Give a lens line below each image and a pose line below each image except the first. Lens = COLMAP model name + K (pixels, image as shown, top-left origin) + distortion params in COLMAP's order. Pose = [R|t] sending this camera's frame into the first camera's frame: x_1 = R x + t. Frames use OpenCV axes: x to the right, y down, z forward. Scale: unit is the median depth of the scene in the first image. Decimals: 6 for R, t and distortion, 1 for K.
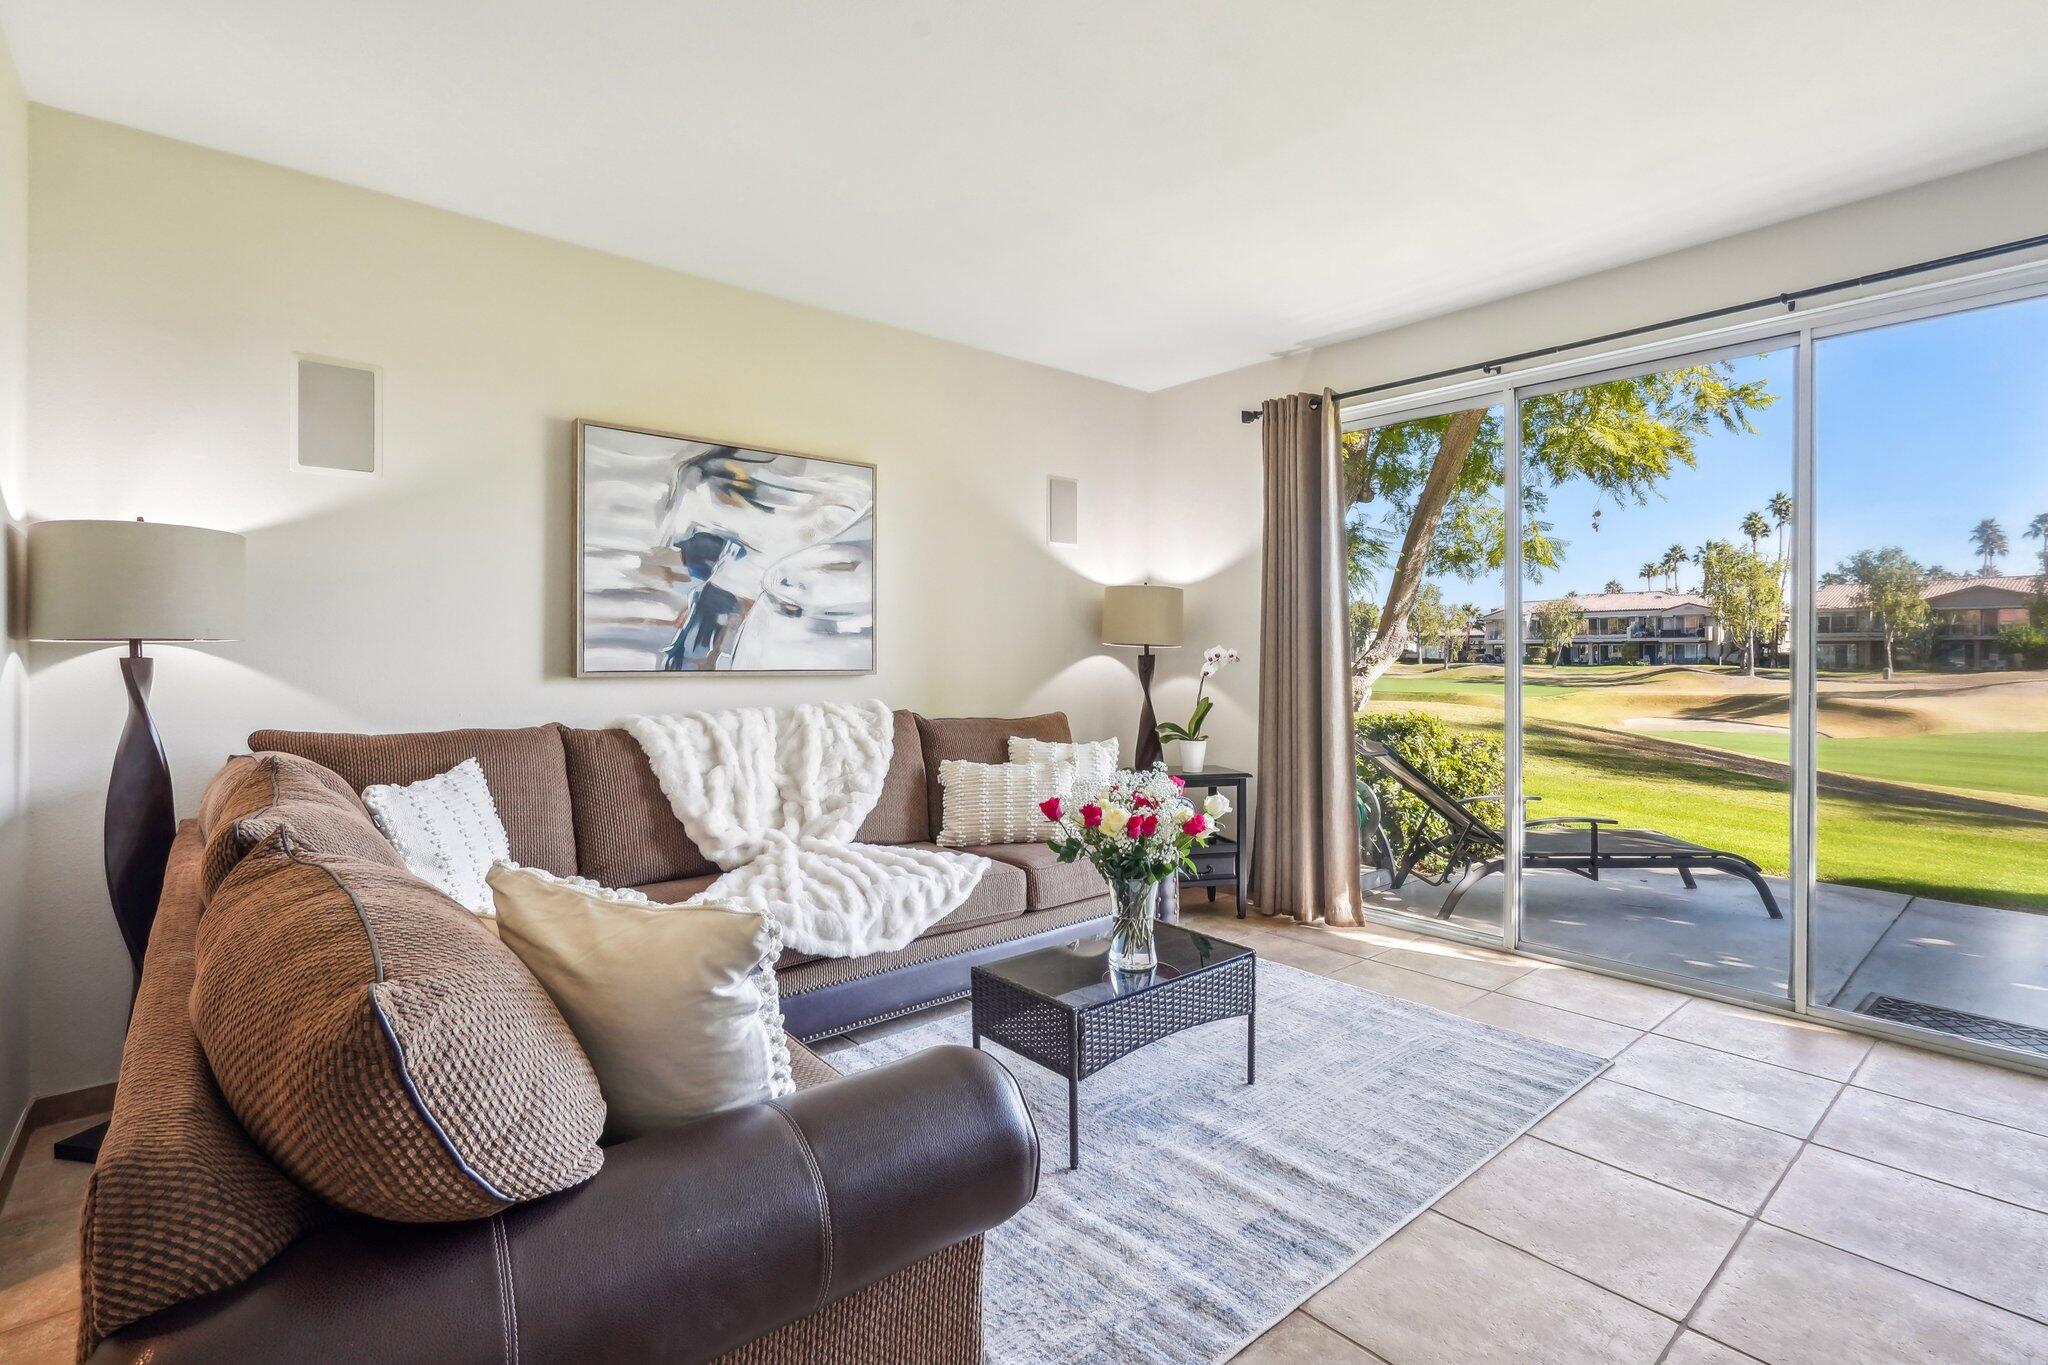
lens RADIAL K [[959.4, 0, 1021.9], [0, 959.4, 653.9], [0, 0, 1]] dist [-0.003443, -0.001055]
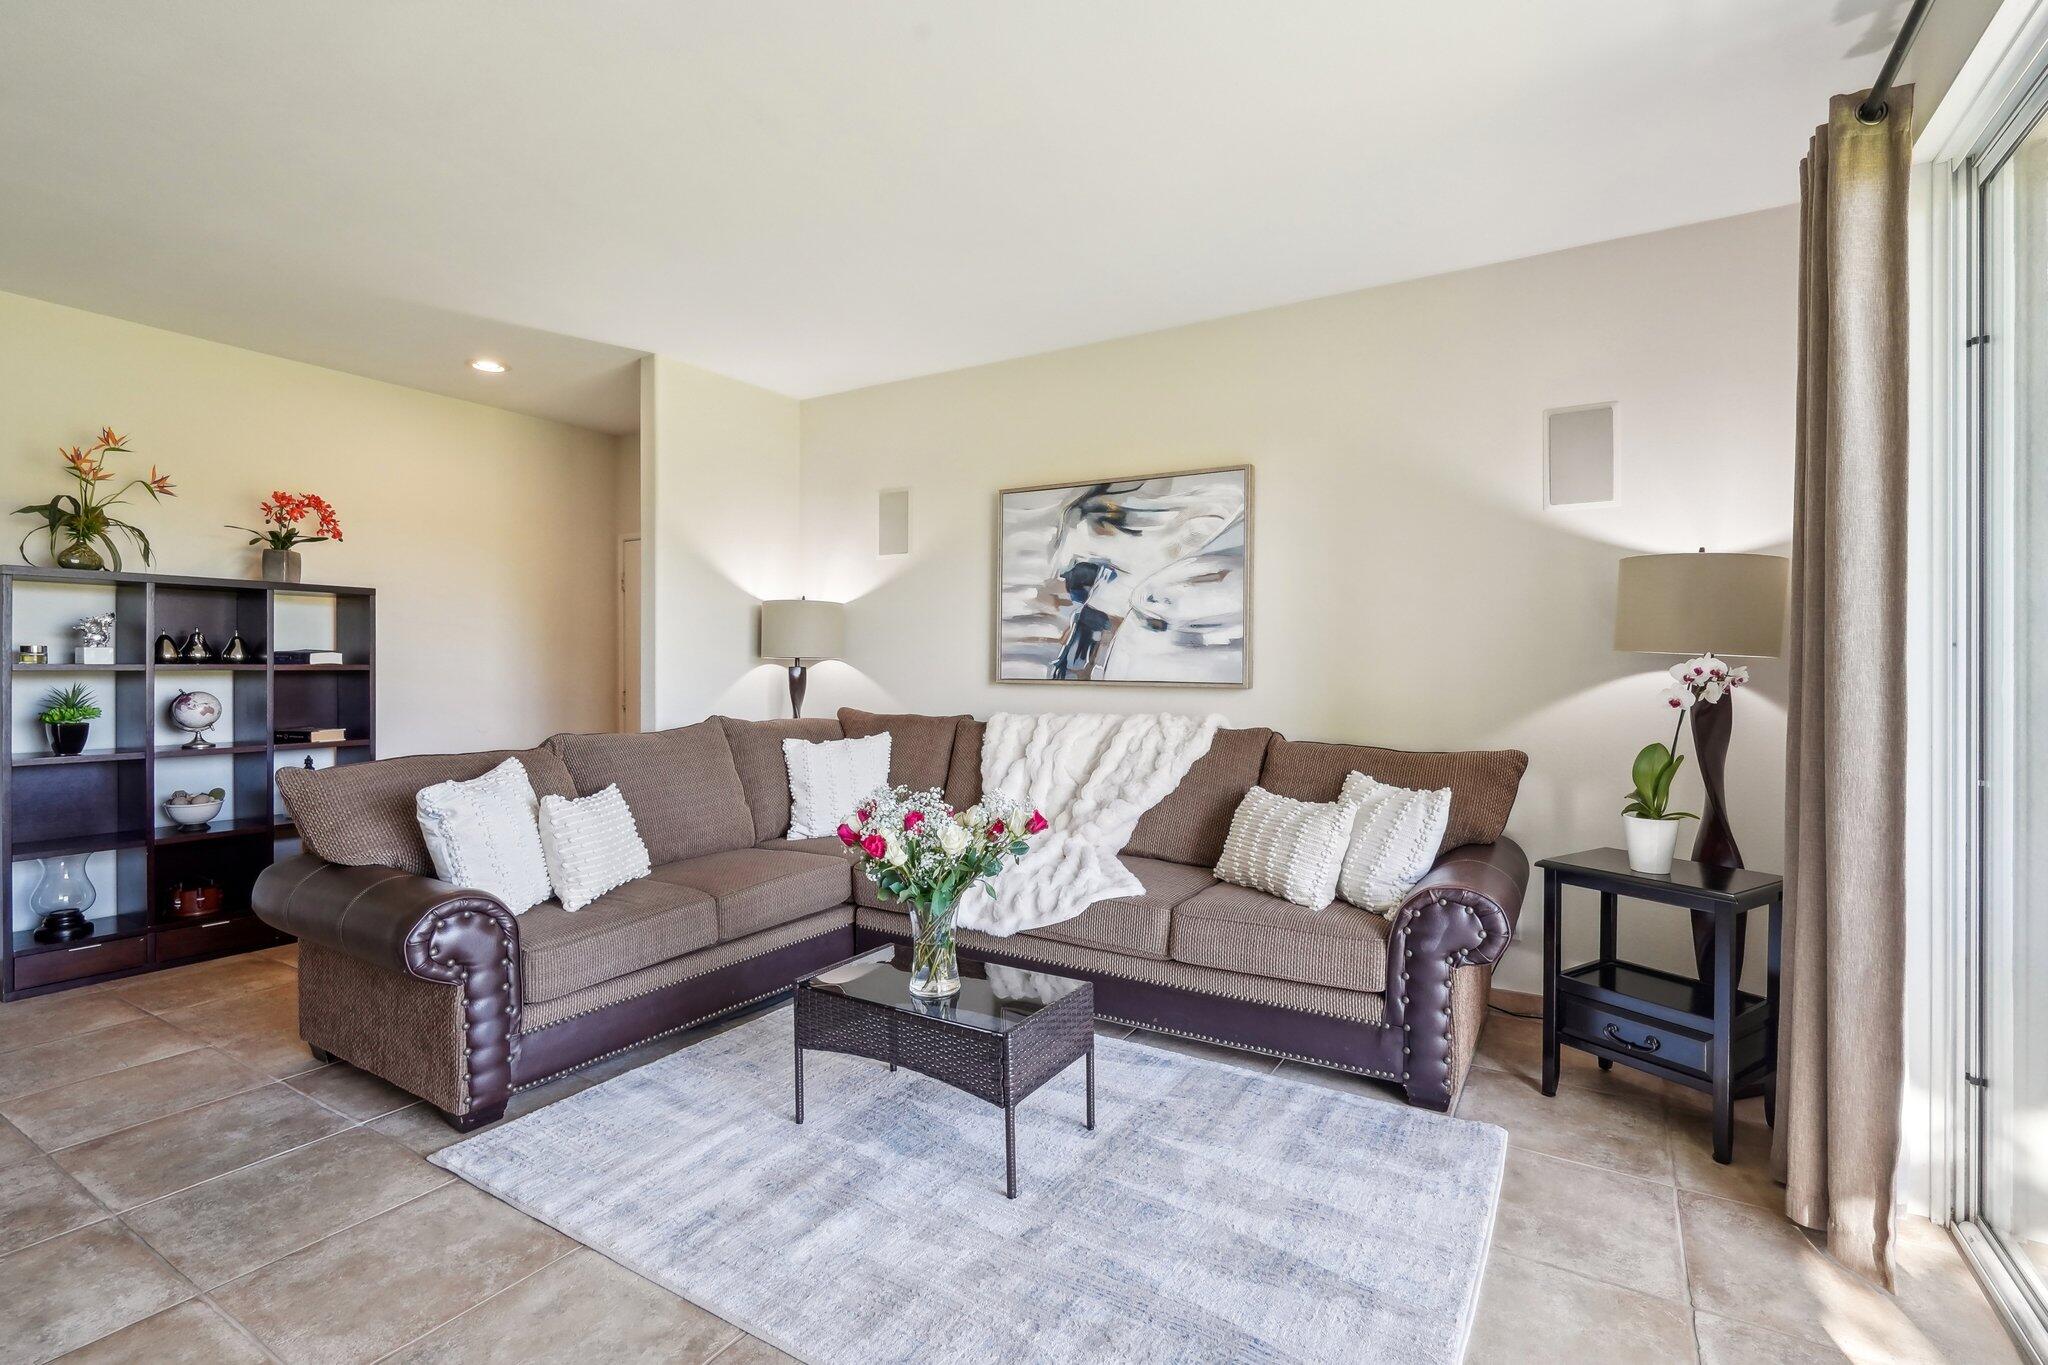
lens RADIAL K [[939.5, 0, 1049.8], [0, 939.5, 672.3], [0, 0, 1]] dist [-0.002215, -0.000246]
pose [[0.326160, 0.005114, -0.945301, 0.661063], [-0.005560, 0.999978, 0.003491, 0.003714], [0.945298, 0.004117, 0.326182, 0.522422]]
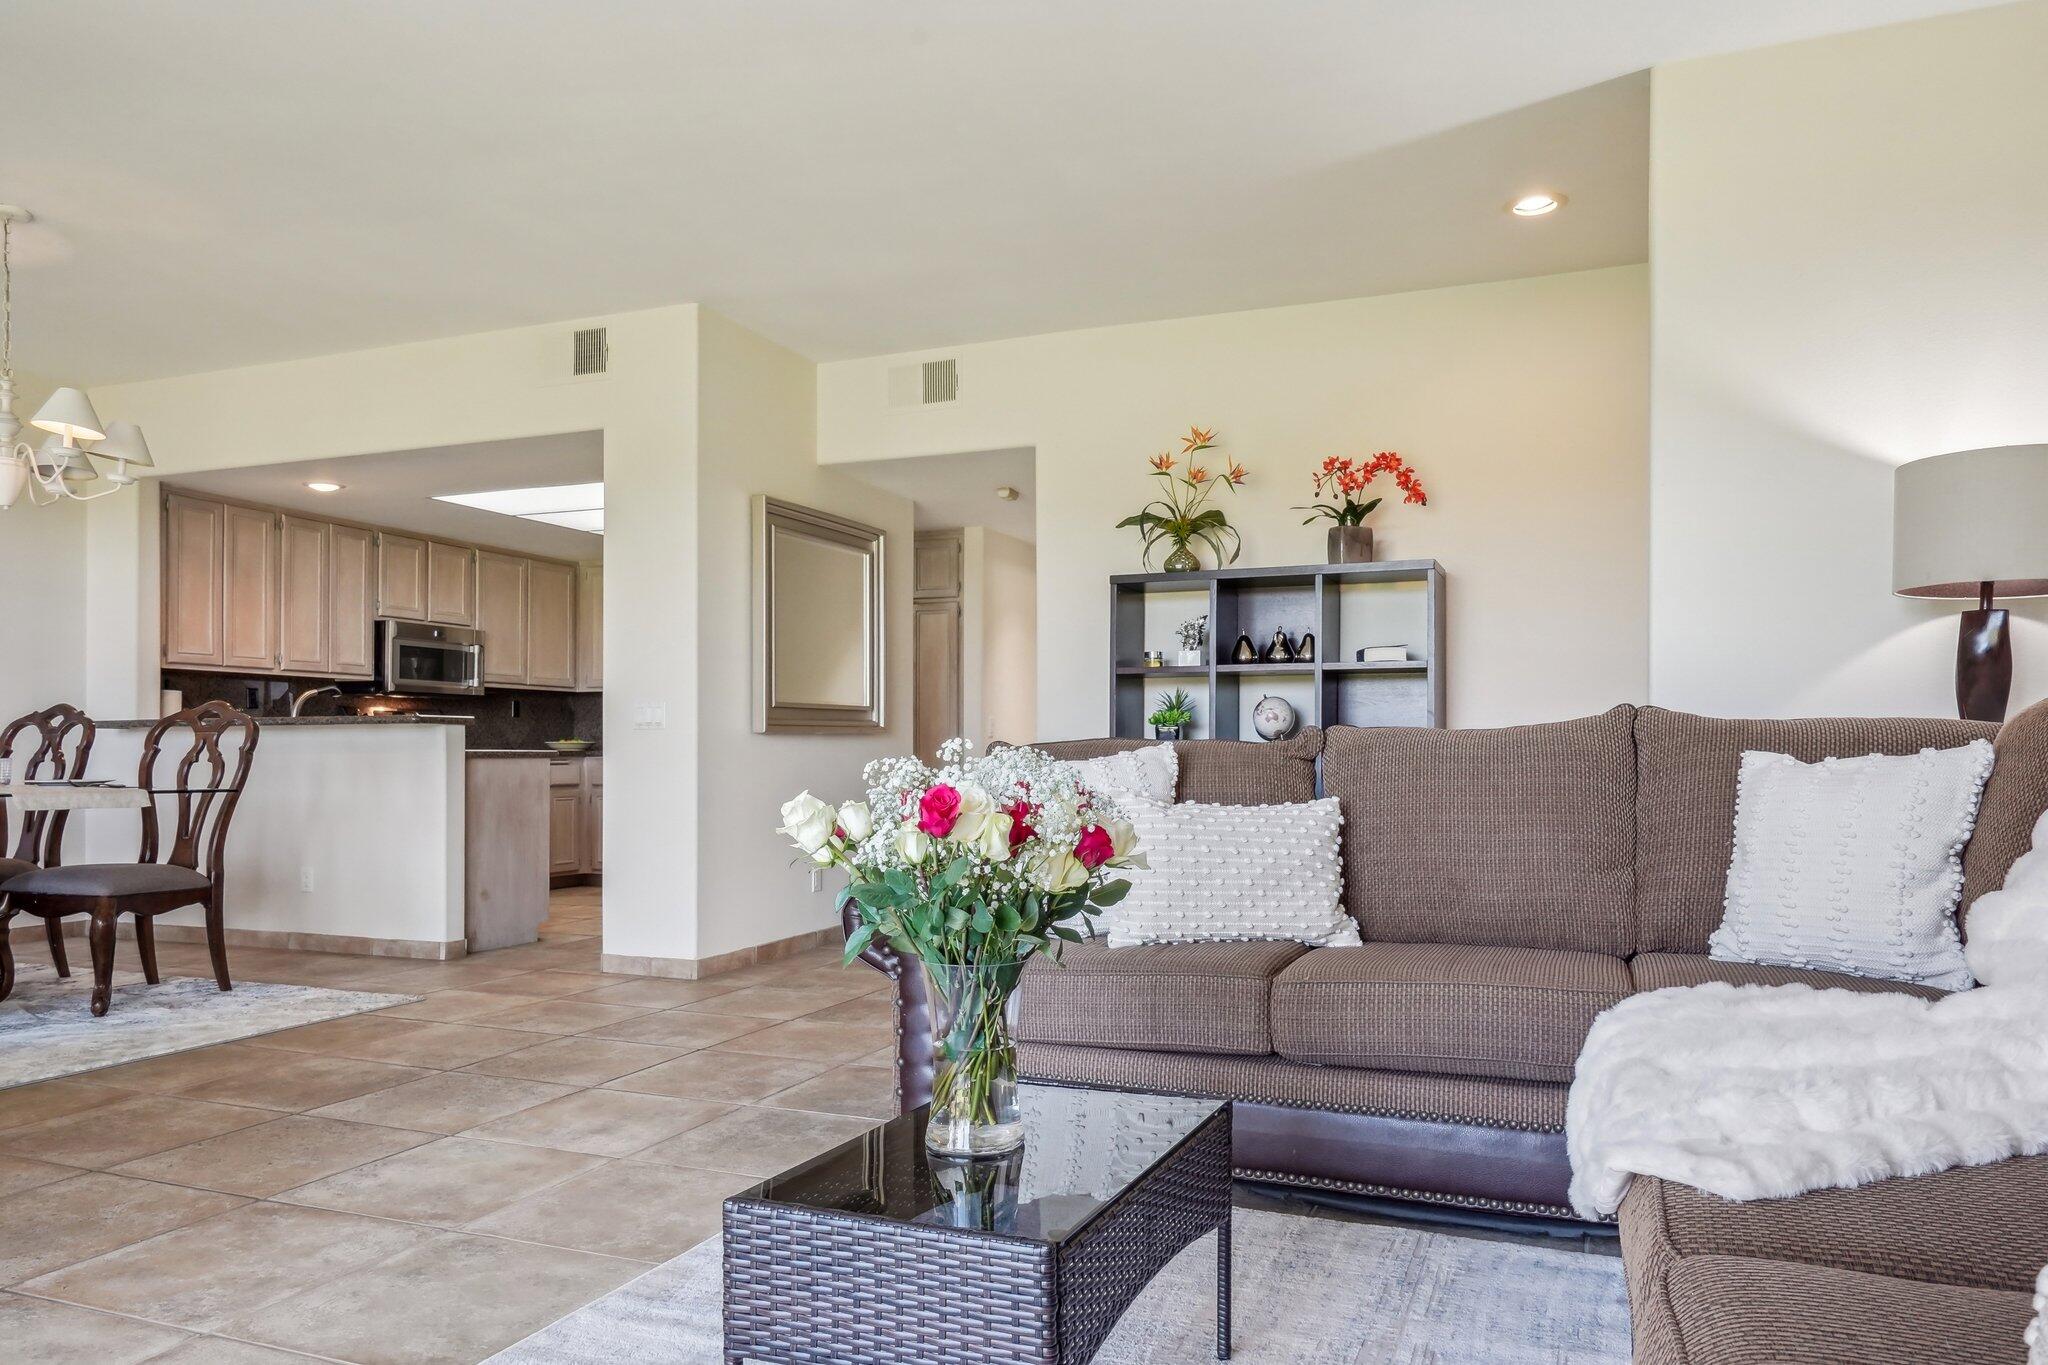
lens RADIAL K [[1385.5, 0, 1021.0], [0, 1385.5, 759.6], [0, 0, 1]] dist [0.003633, -0.000295]
pose [[-0.888933, 0.003210, -0.458025, 0.267943], [-0.000529, 0.999968, 0.008036, 0.079674], [0.458036, 0.007386, -0.888903, 1.042922]]
